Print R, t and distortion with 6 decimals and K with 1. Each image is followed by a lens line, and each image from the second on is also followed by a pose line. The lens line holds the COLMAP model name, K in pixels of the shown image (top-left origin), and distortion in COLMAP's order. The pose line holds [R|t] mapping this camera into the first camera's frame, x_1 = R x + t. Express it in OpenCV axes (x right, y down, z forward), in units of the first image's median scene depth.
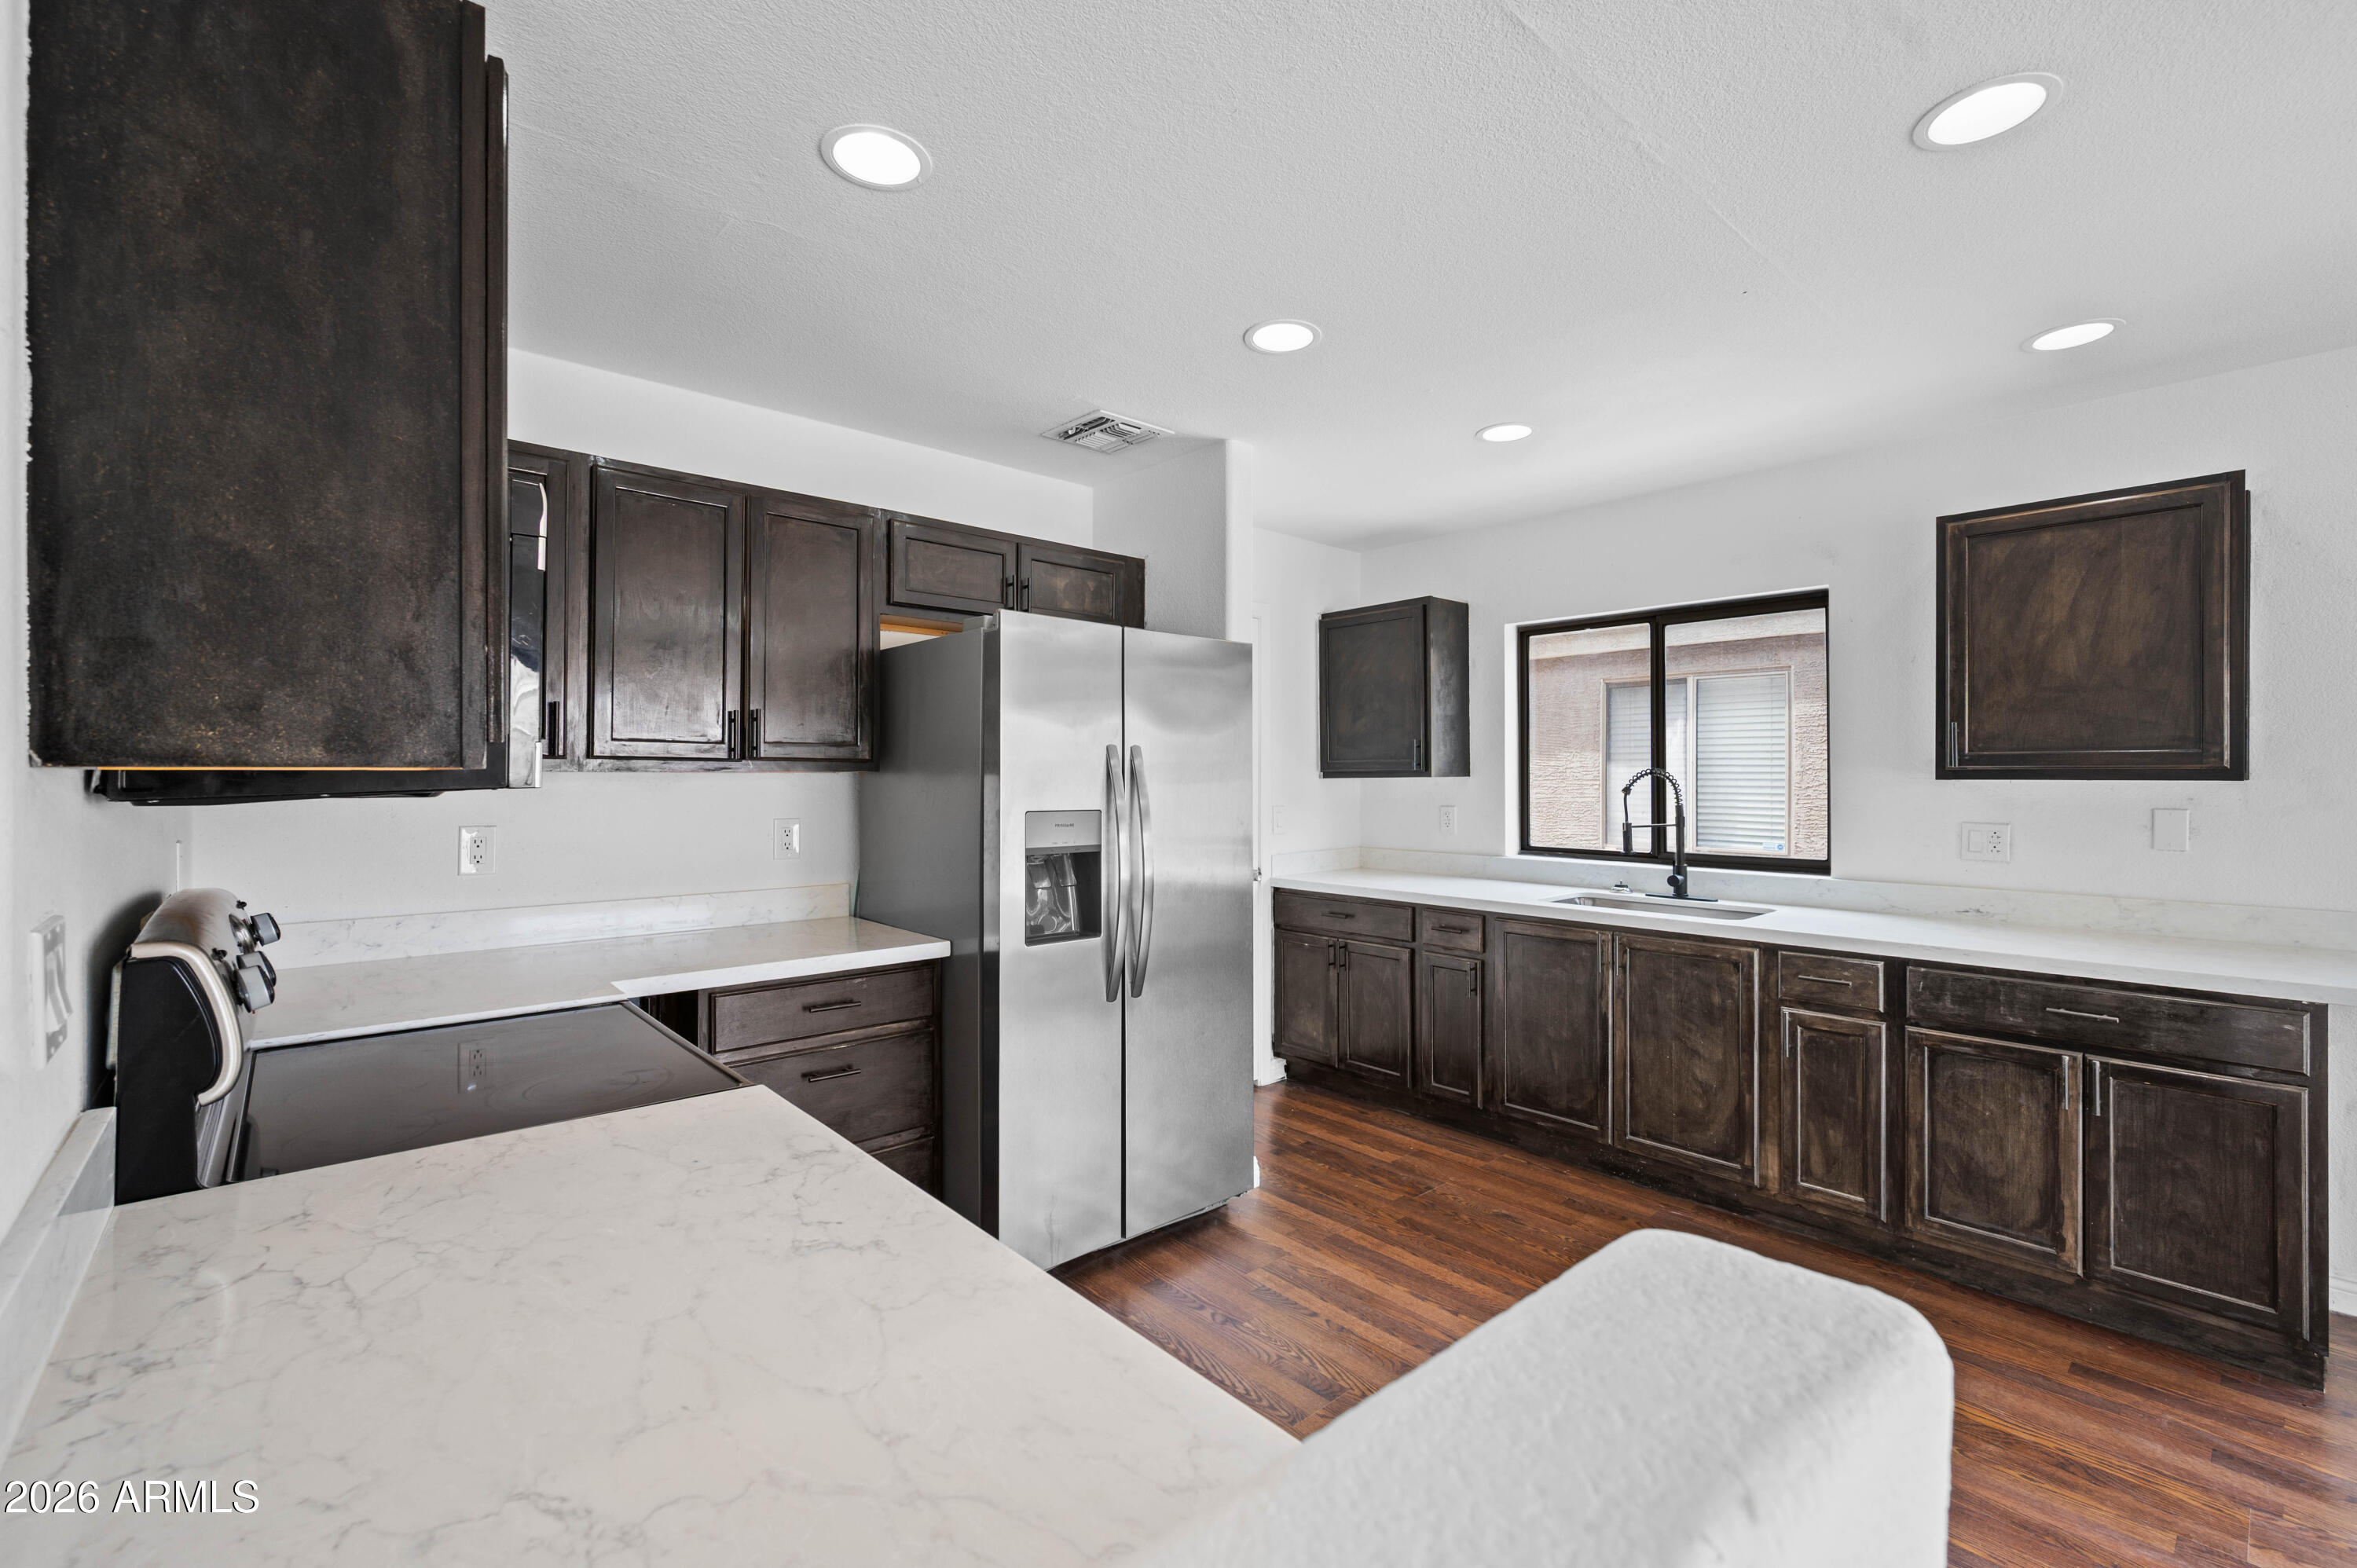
lens RADIAL K [[986.4, 0, 1181.9], [0, 986.4, 779.5], [0, 0, 1]] dist [-0.001084, -0.000609]
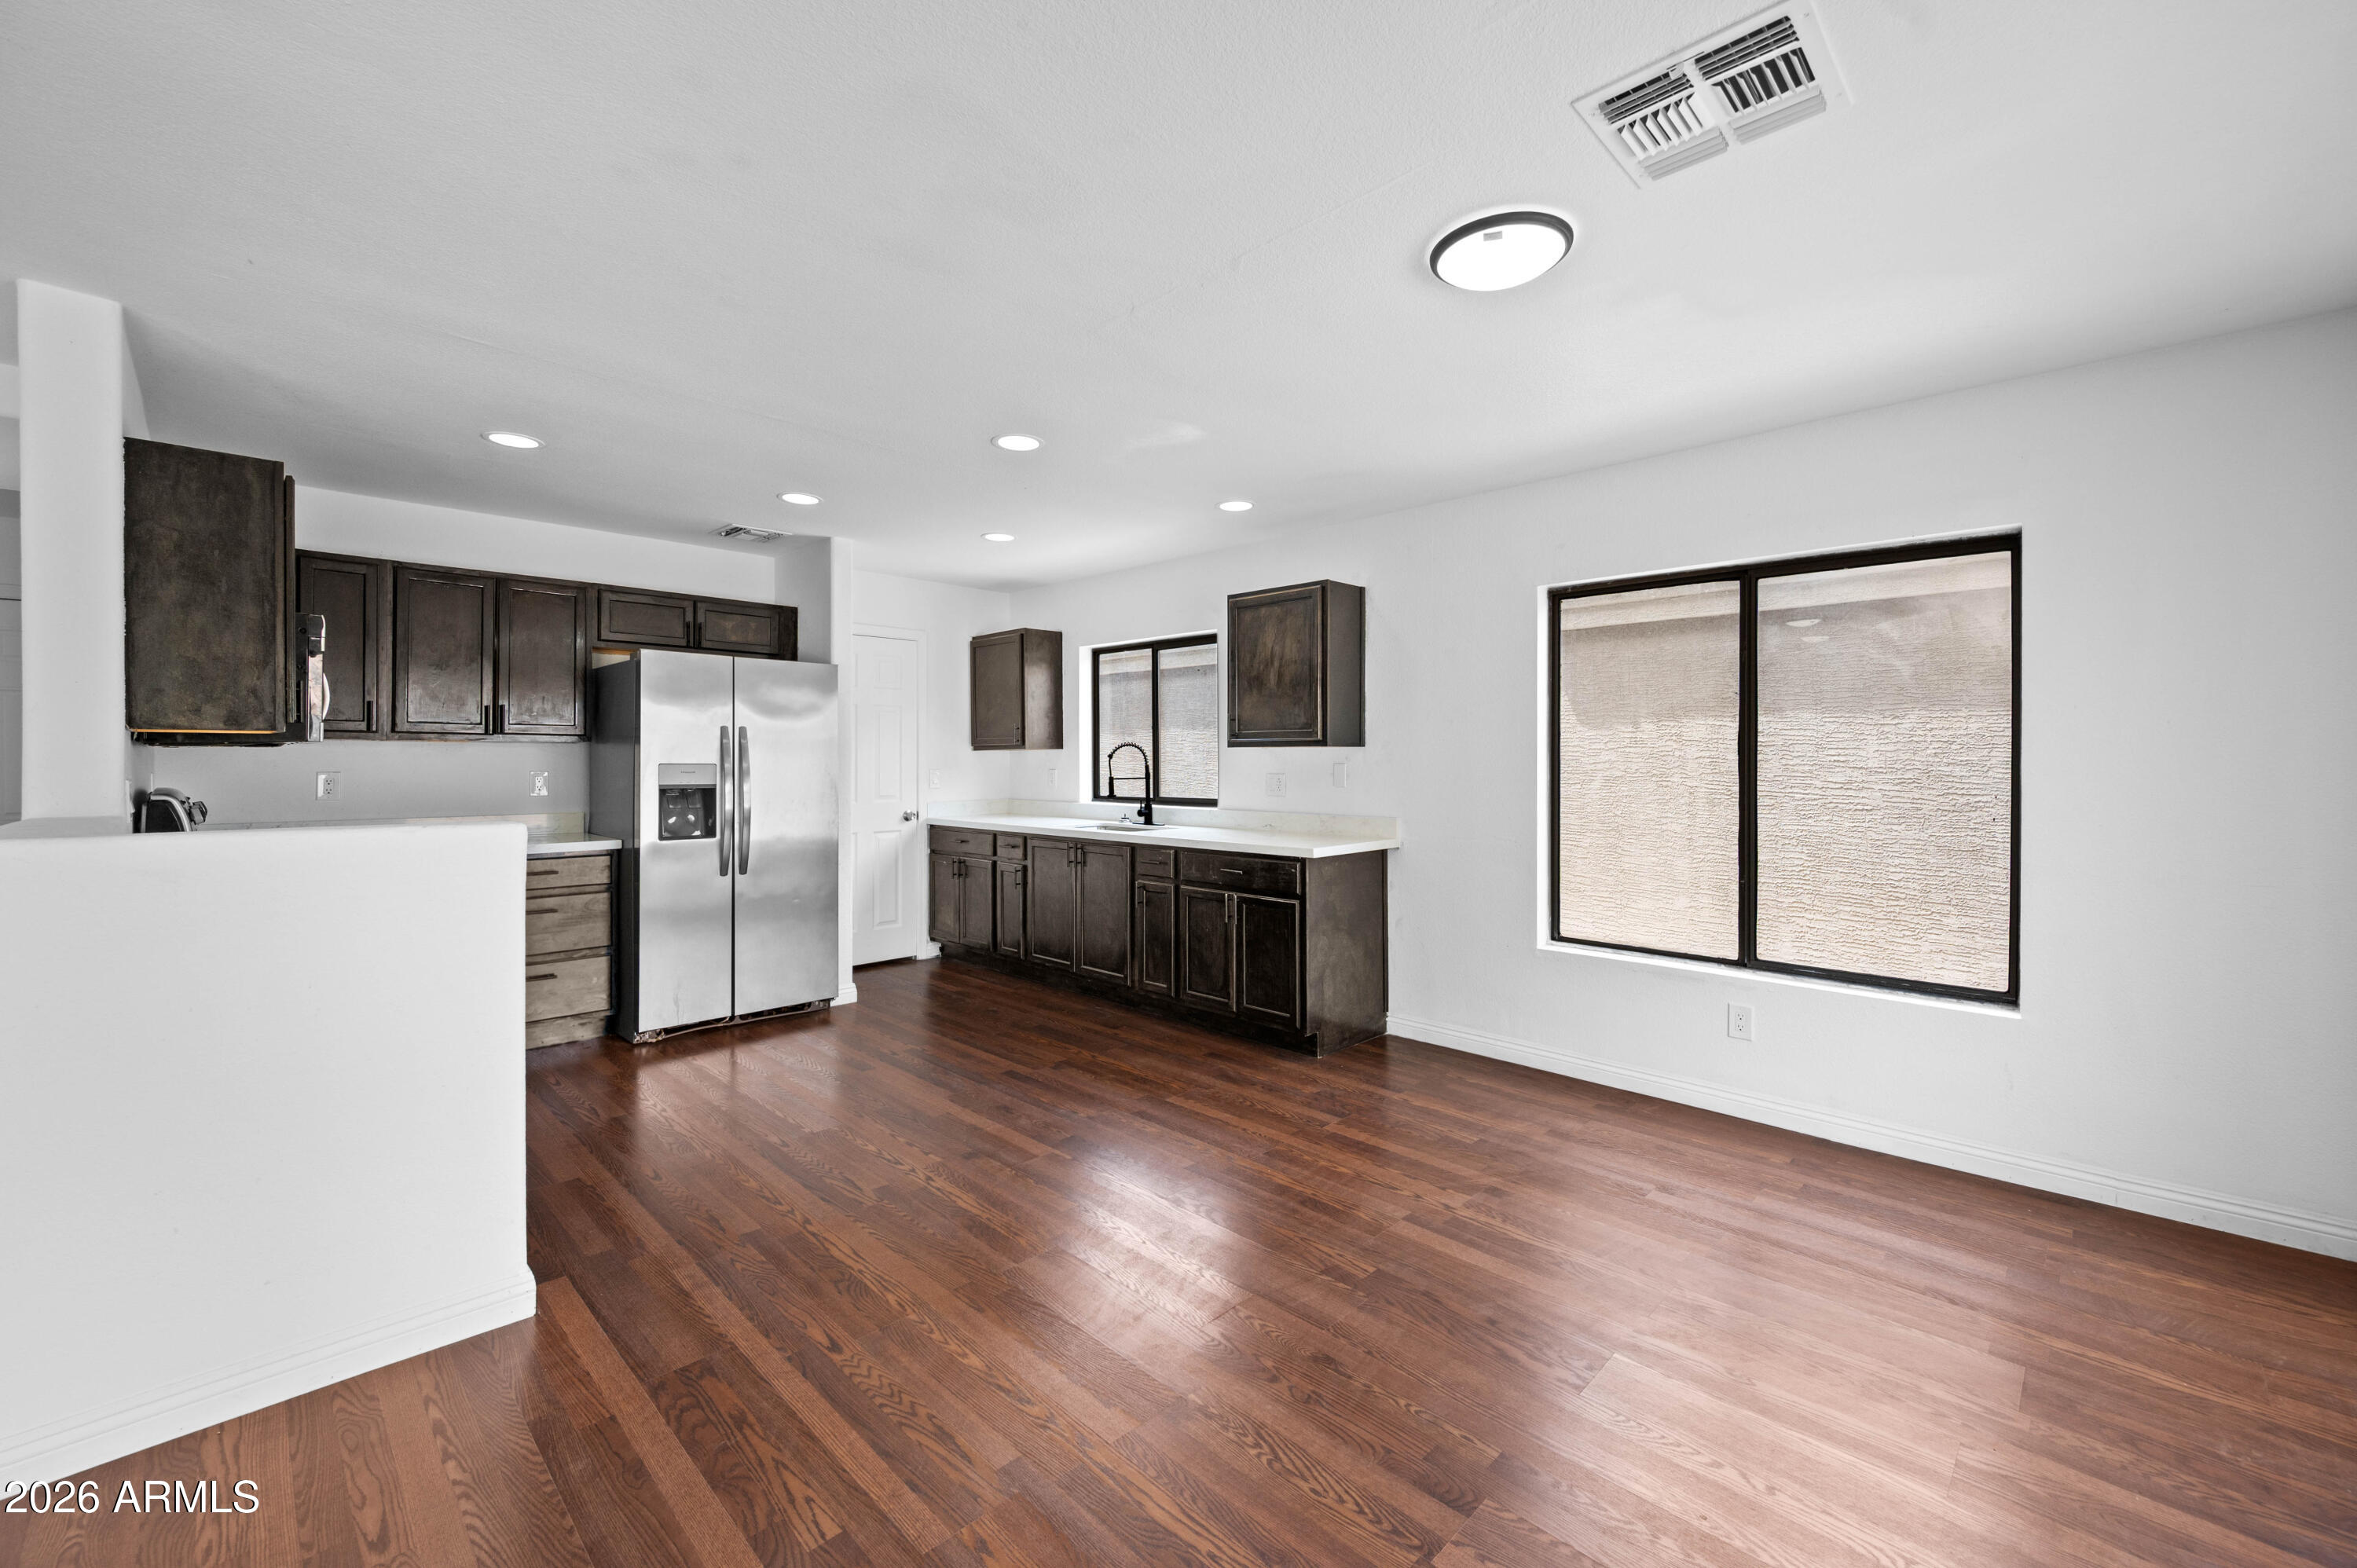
lens RADIAL K [[940.8, 0, 1182.5], [0, 940.8, 766.5], [0, 0, 1]] dist [-0.000460, -0.000134]
pose [[0.997987, -0.000771, 0.063408, 0.626805], [0.000563, 0.999994, 0.003308, 0.030488], [-0.063410, -0.003265, 0.997982, -0.687578]]
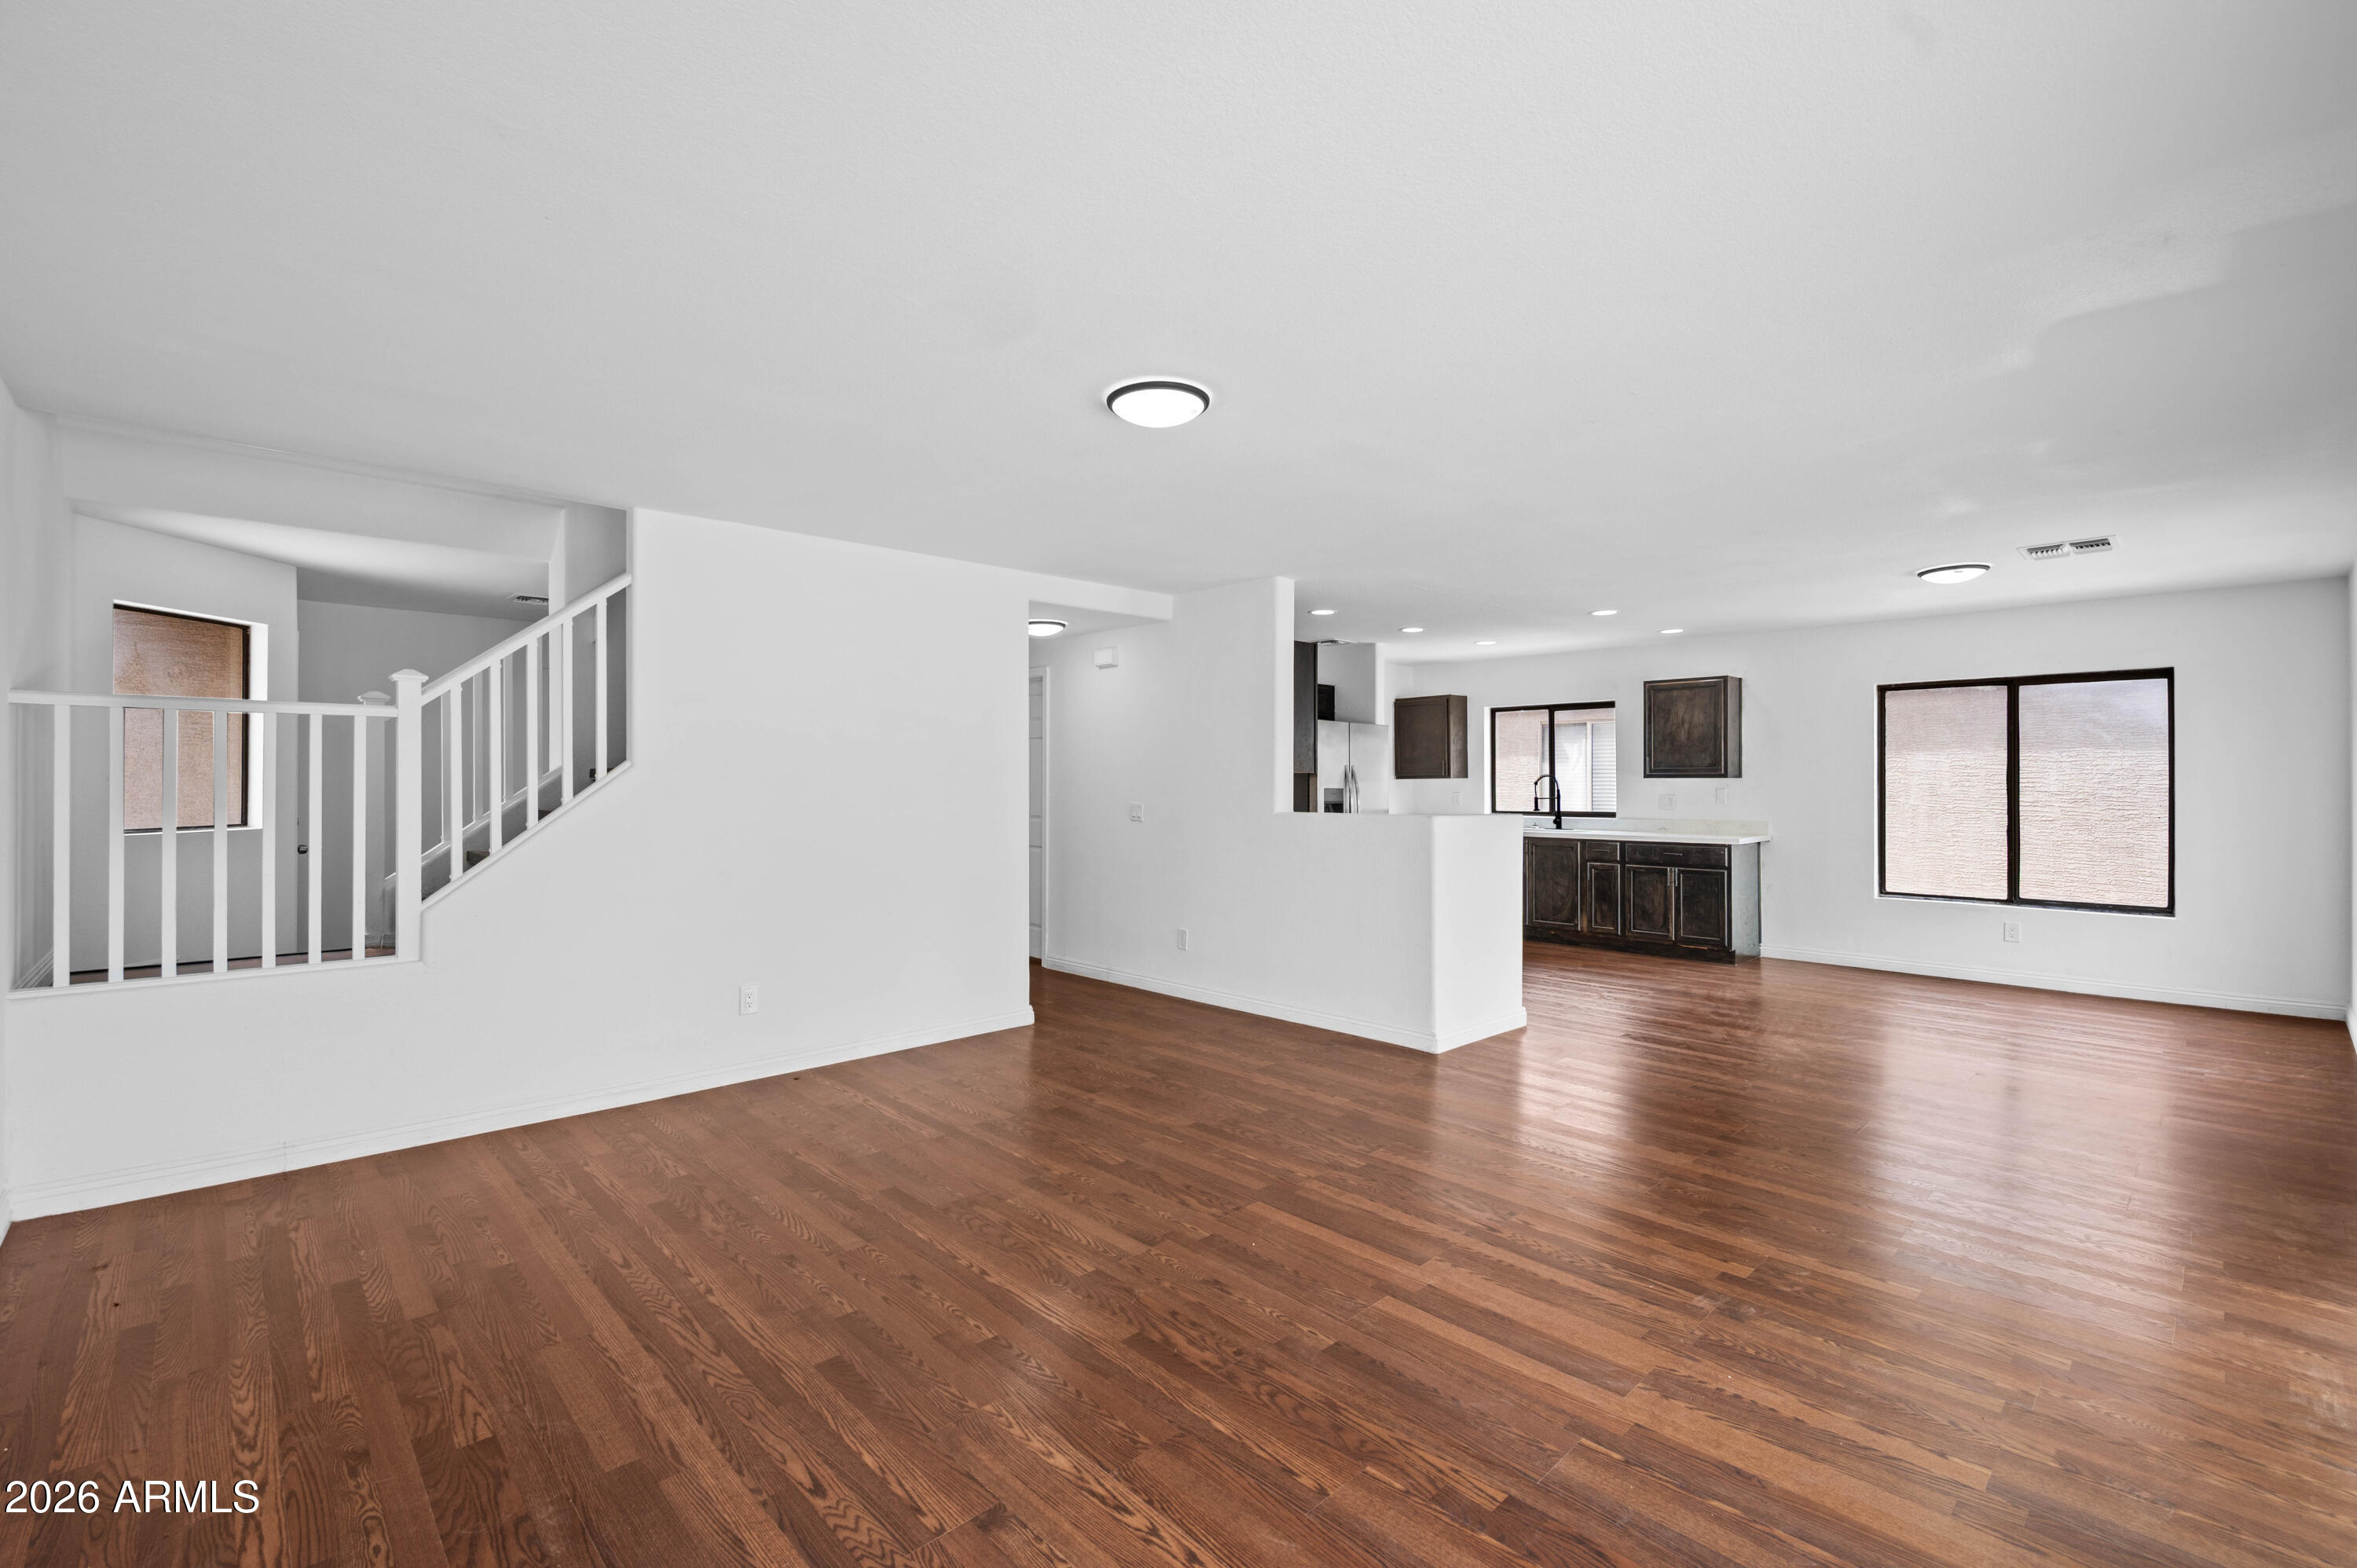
lens RADIAL K [[986.4, 0, 1192.7], [0, 986.4, 784.1], [0, 0, 1]] dist [-0.001084, -0.000609]
pose [[0.999250, 0.000462, 0.038714, -0.620574], [-0.000284, 0.999989, -0.004591, 0.030665], [-0.038715, 0.004576, 0.999240, -1.784212]]
